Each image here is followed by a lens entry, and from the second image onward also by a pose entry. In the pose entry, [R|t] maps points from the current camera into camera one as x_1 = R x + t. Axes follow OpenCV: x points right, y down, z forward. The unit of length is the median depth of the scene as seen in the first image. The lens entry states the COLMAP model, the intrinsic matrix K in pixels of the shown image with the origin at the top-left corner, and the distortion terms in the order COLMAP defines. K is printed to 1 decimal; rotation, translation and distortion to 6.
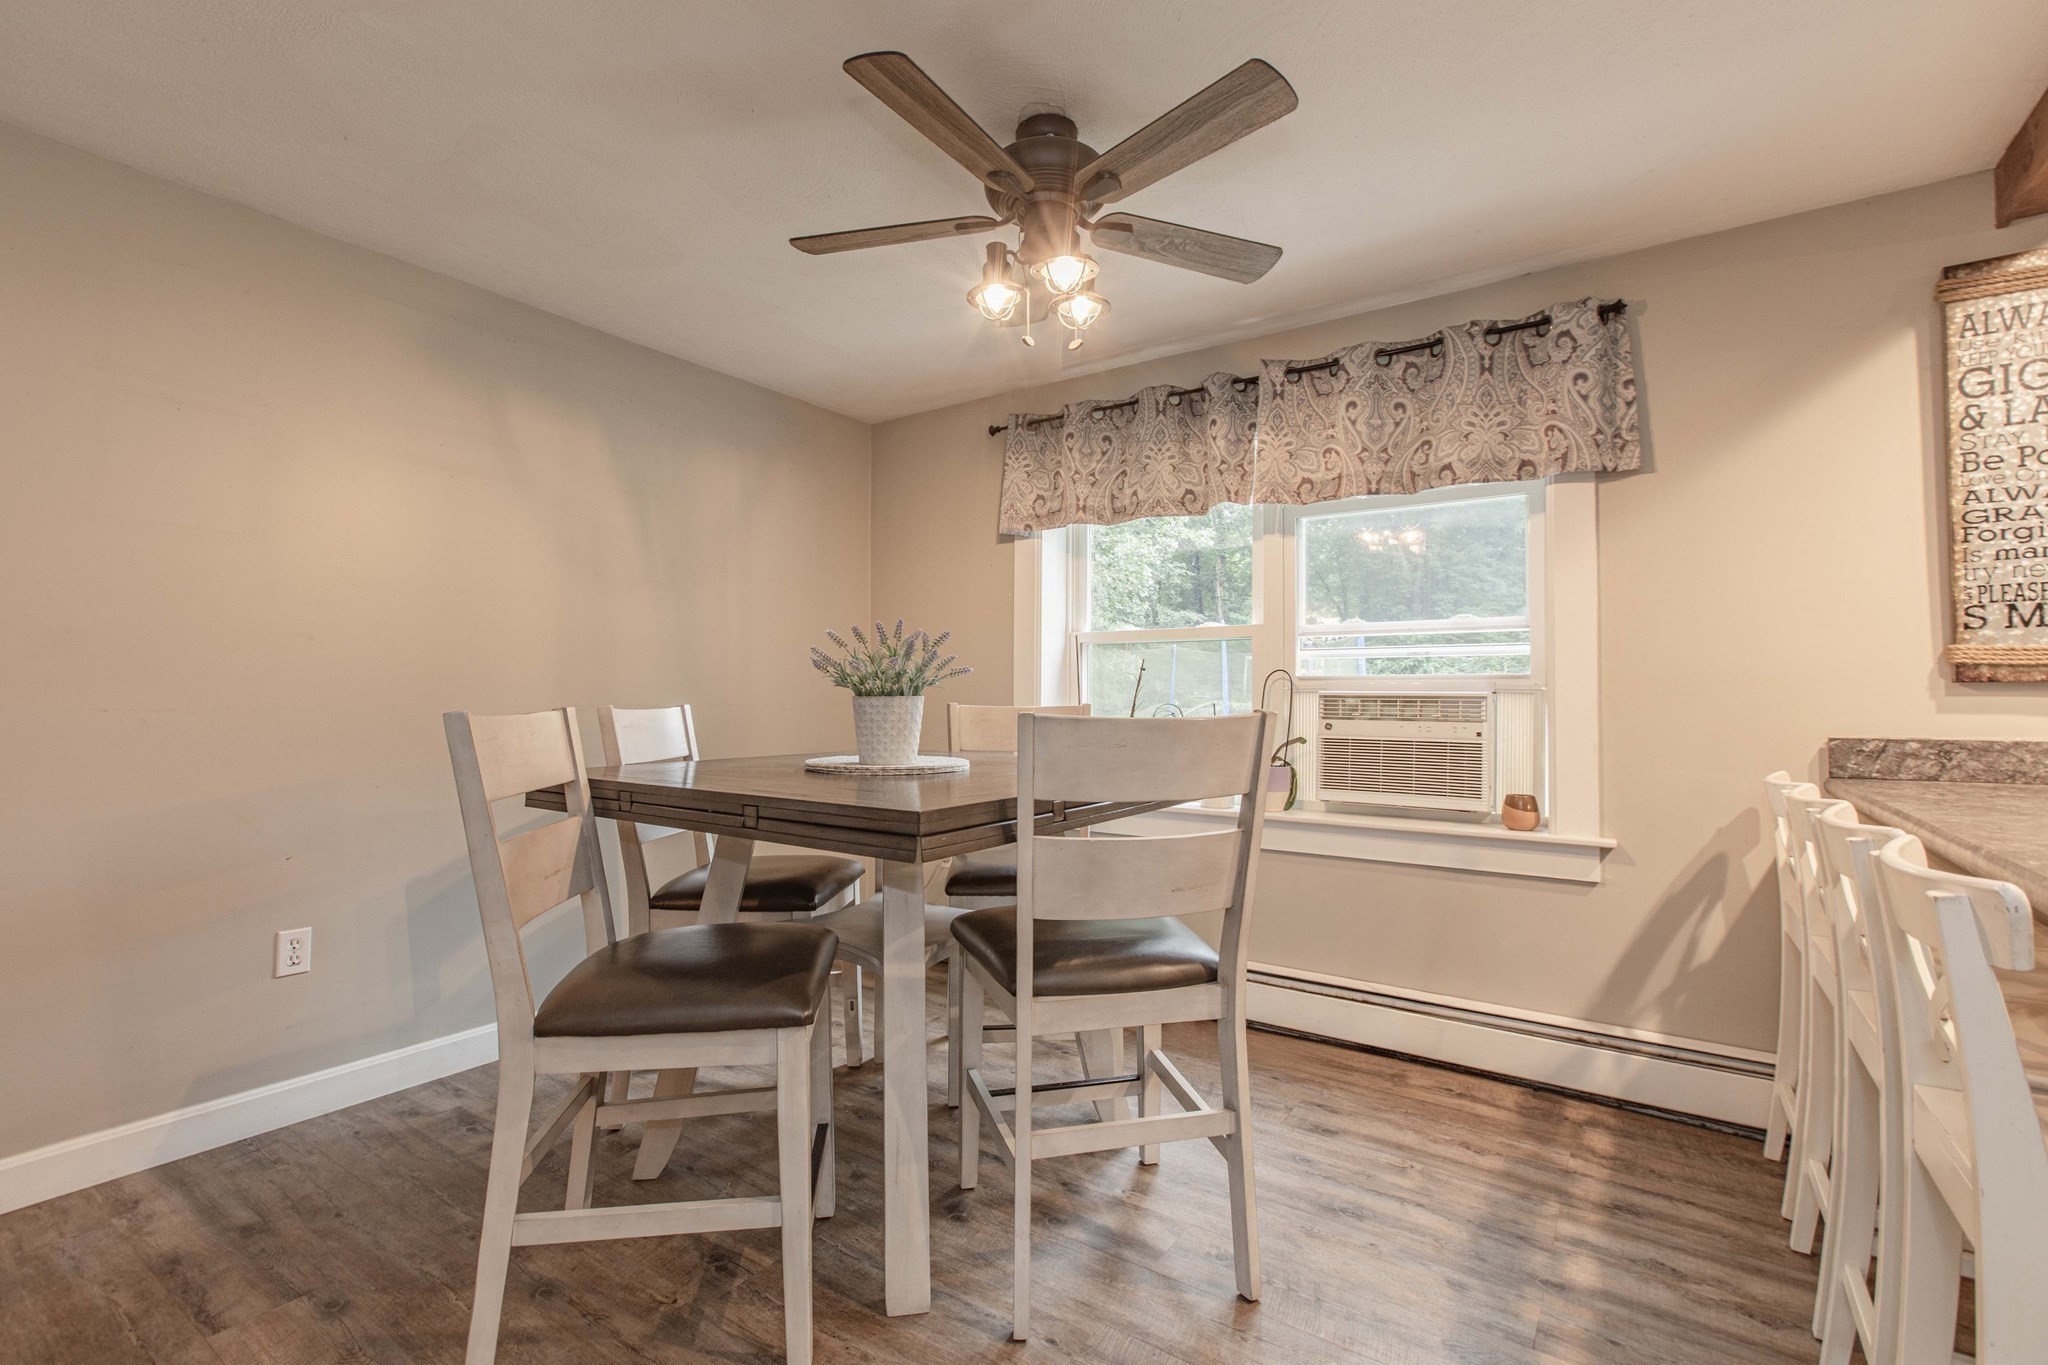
lens RADIAL K [[925.8, 0, 1022.2], [0, 925.8, 691.8], [0, 0, 1]] dist [-0.001438, -0.000230]
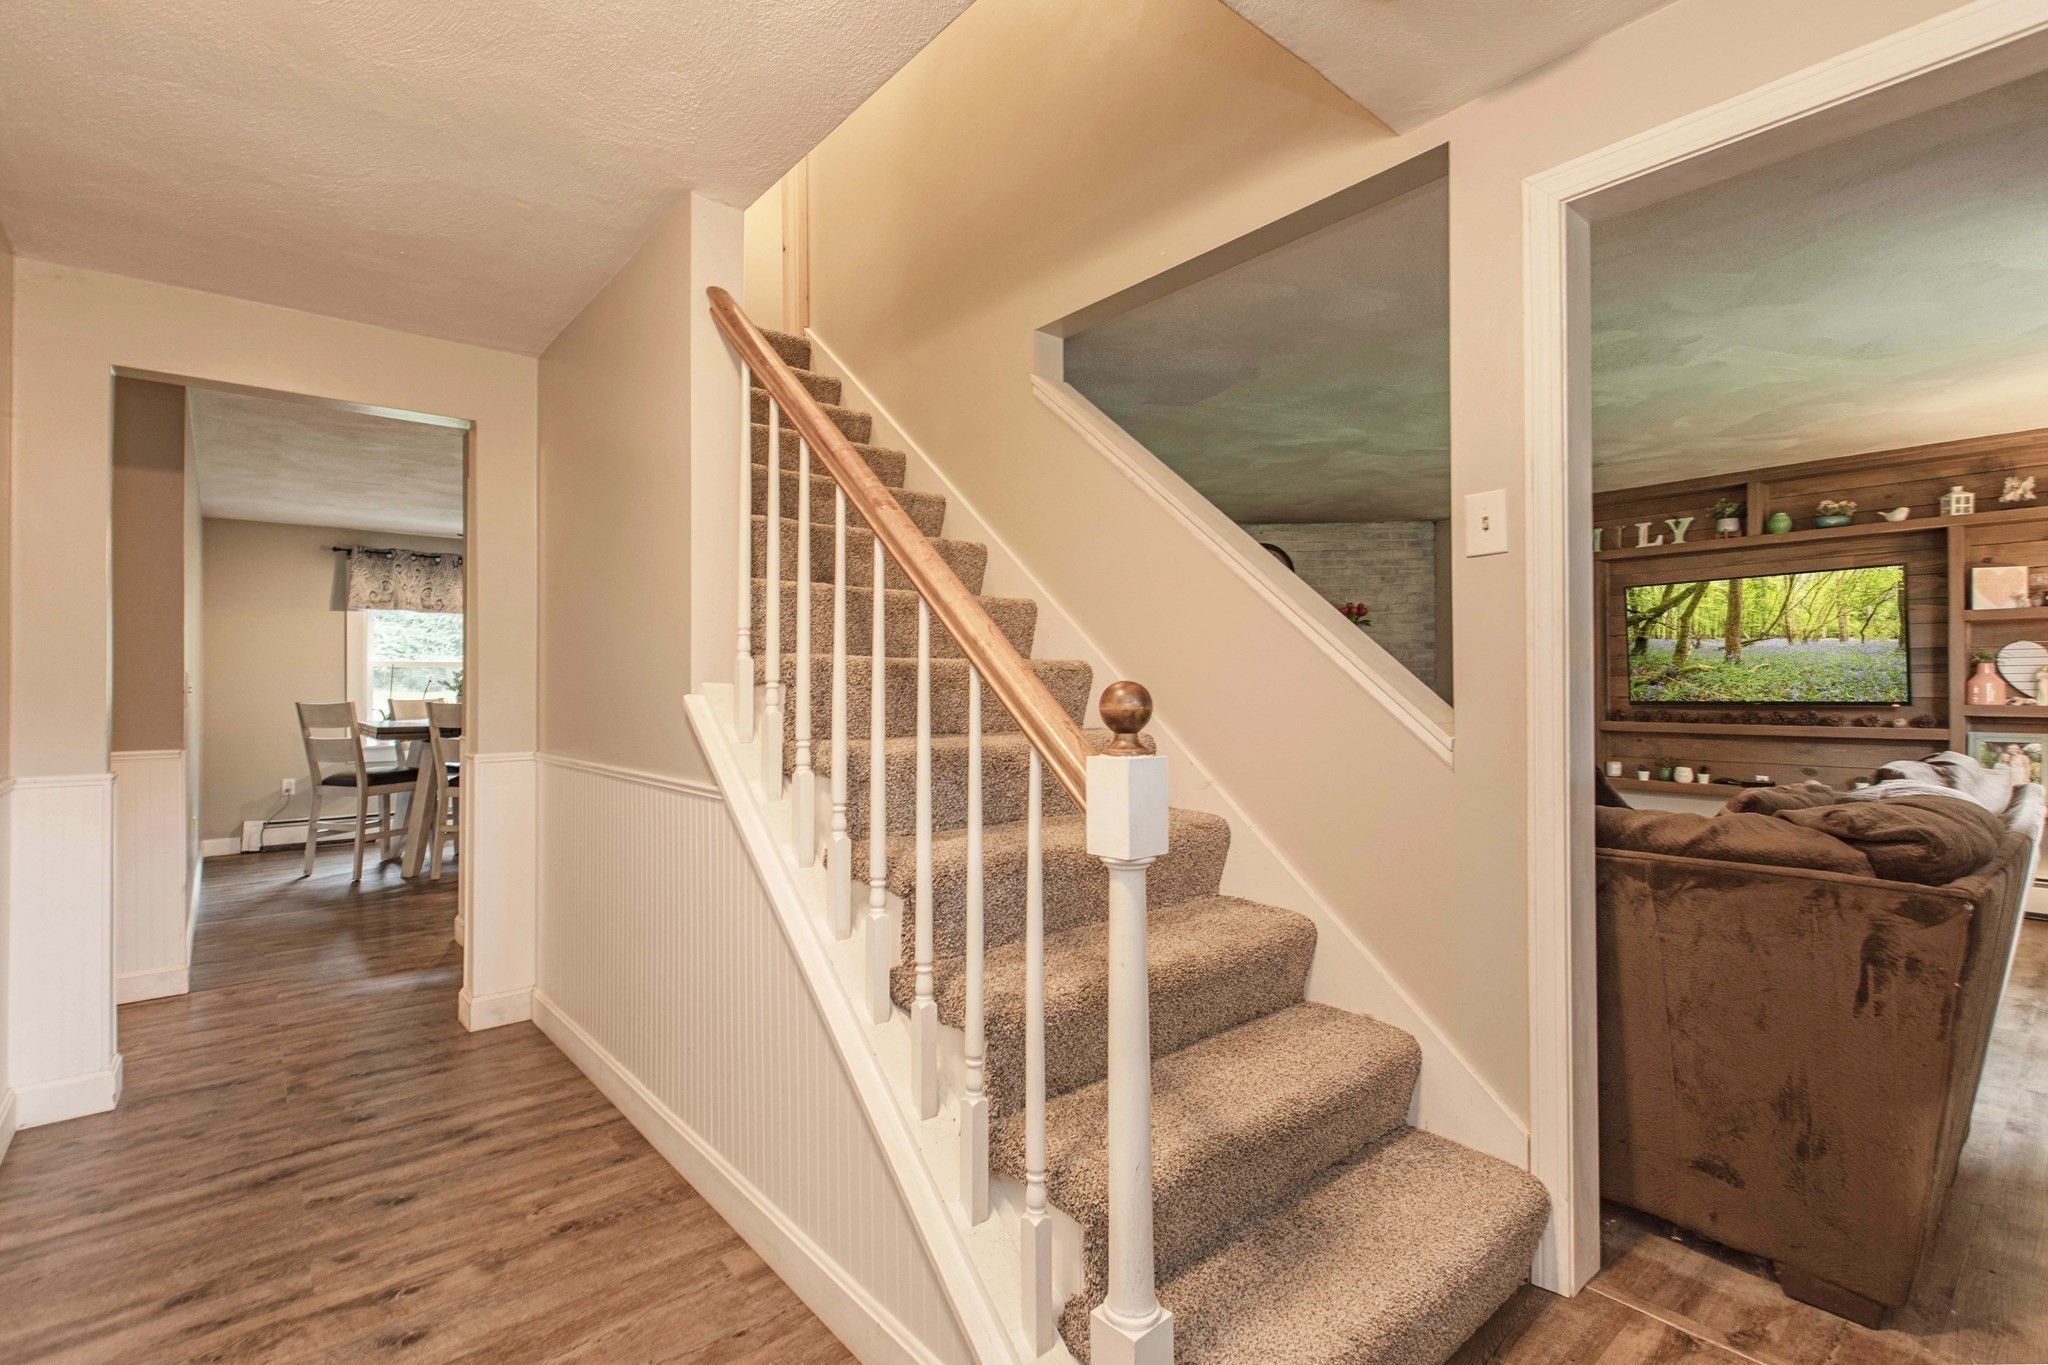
lens RADIAL K [[925.8, 0, 1023.4], [0, 925.8, 682.7], [0, 0, 1]] dist [-0.001438, -0.000230]
pose [[0.241773, 0.004524, 0.970322, -1.564864], [0.000501, 0.999988, -0.004787, -0.011495], [-0.970333, 0.001644, 0.241768, -0.799663]]
